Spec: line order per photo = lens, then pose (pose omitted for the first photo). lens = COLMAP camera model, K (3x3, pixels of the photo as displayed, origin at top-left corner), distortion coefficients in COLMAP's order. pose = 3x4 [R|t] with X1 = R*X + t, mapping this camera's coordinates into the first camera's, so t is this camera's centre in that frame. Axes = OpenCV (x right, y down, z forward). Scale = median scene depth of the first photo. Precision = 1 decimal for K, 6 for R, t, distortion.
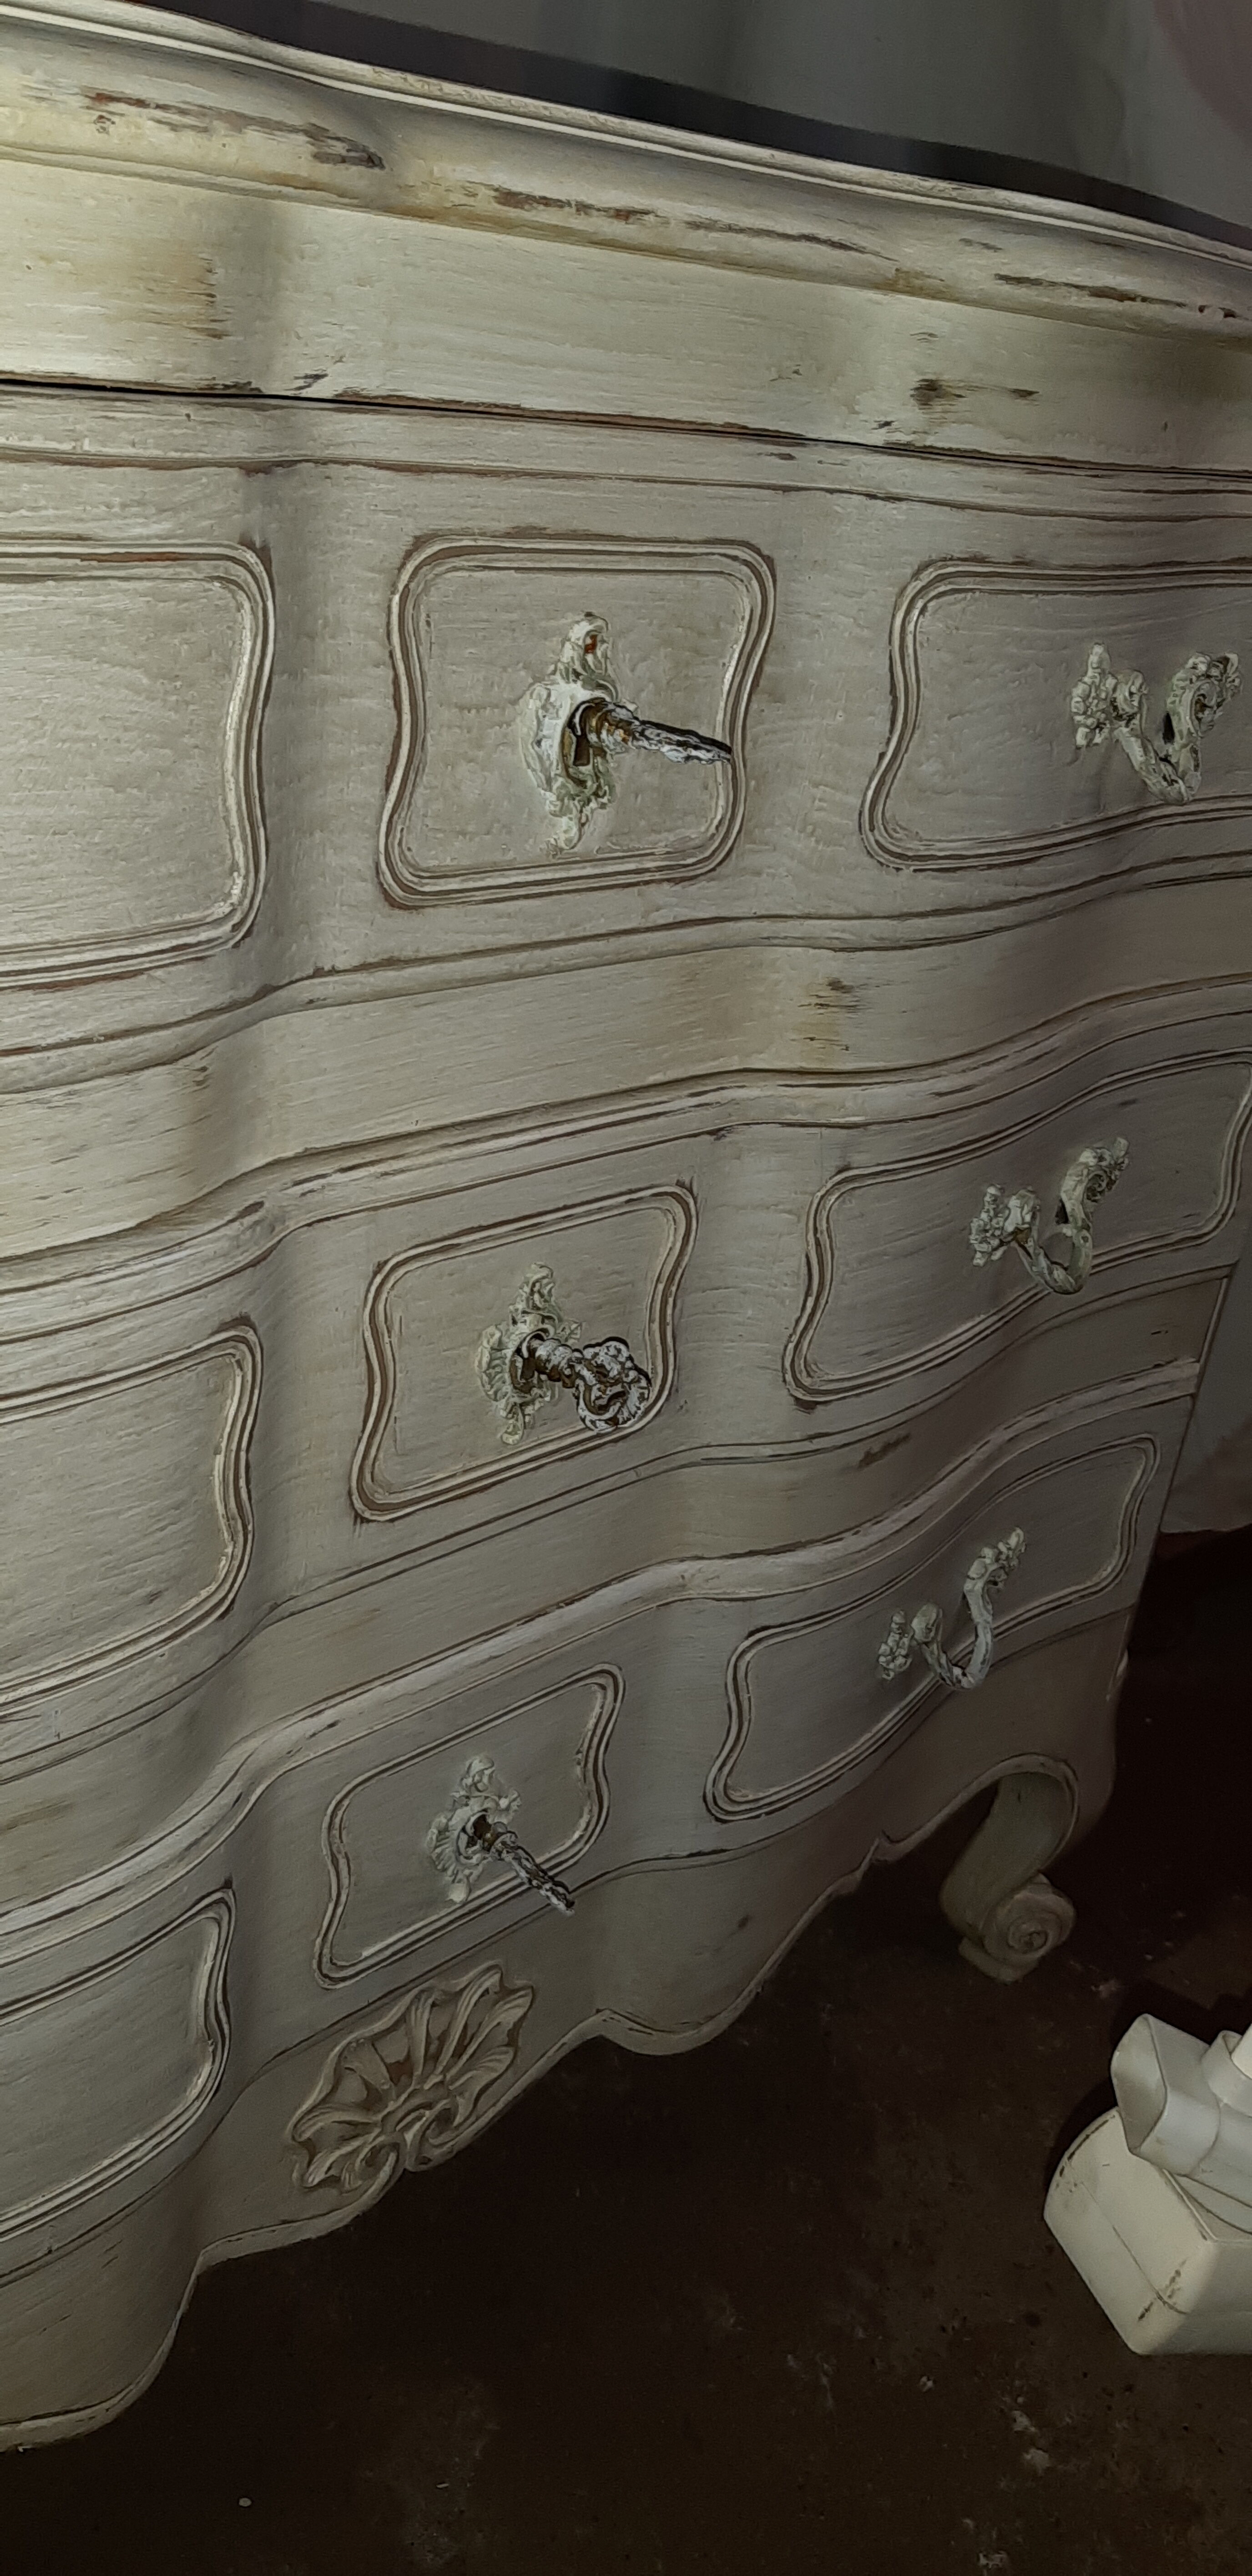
lens RADIAL K [[2027.4, 0, 626.0], [0, 2027.4, 1288.0], [0, 0, 1]] dist [0.071312, -0.153187]
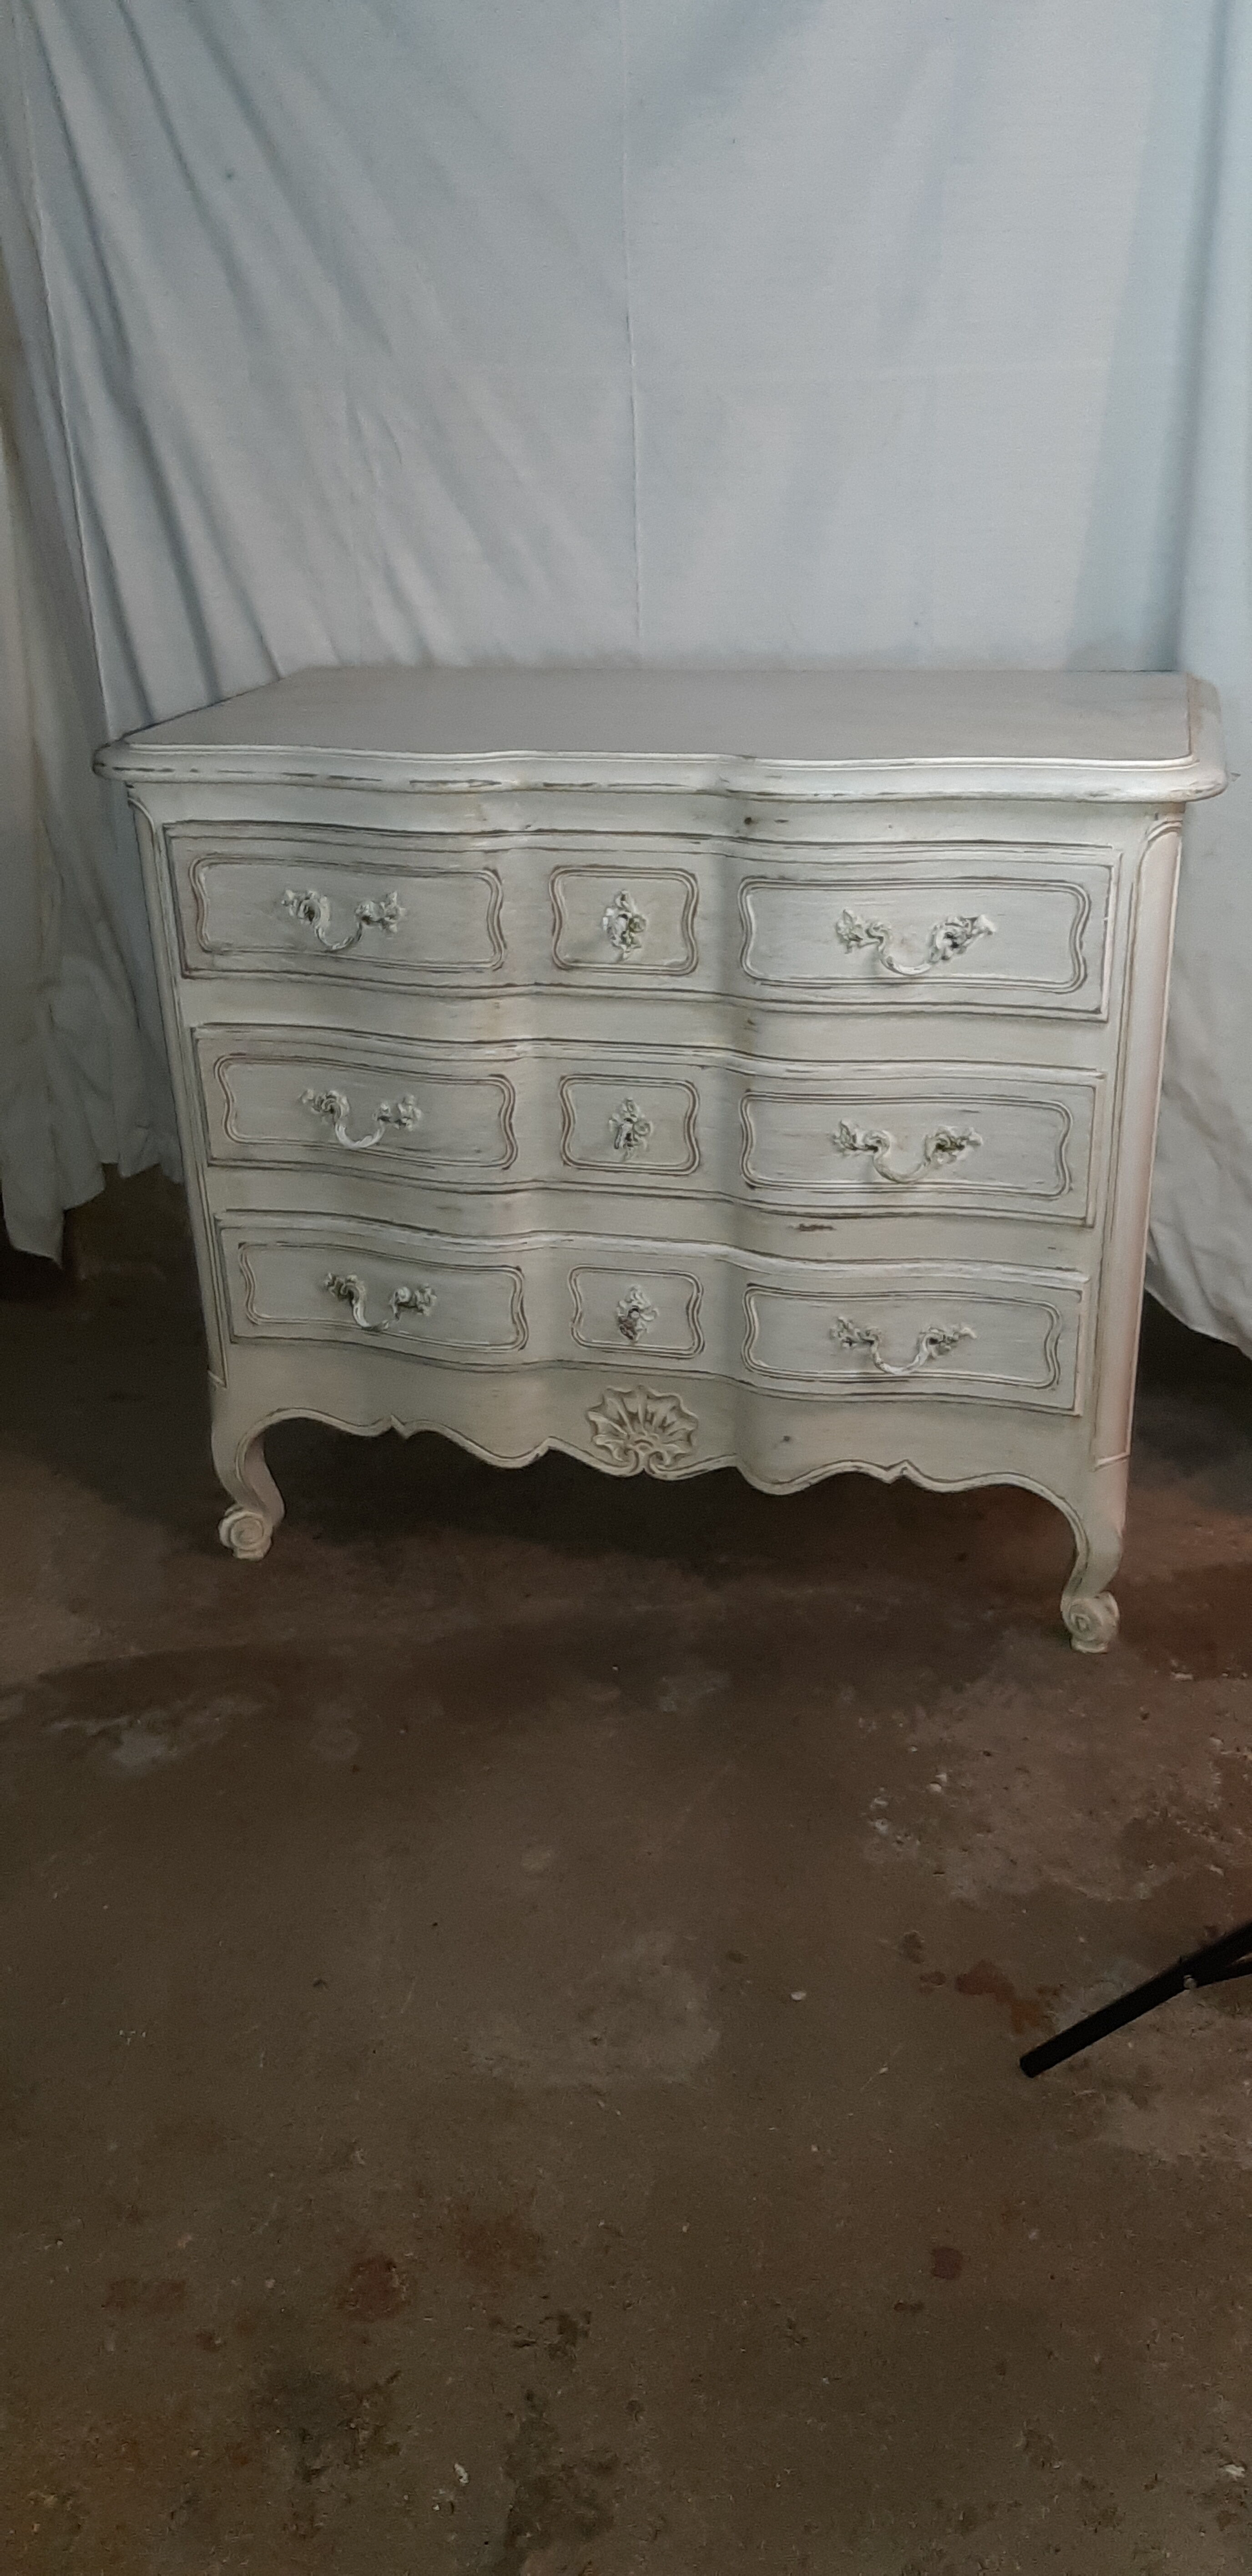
lens RADIAL K [[2027.4, 0, 626.0], [0, 2027.4, 1288.0], [0, 0, 1]] dist [0.071312, -0.153187]
pose [[0.547902, 0.222695, -0.806356, 2.618167], [-0.275584, 0.958159, 0.077365, 0.031429], [0.789846, 0.179831, 0.586348, -0.763795]]
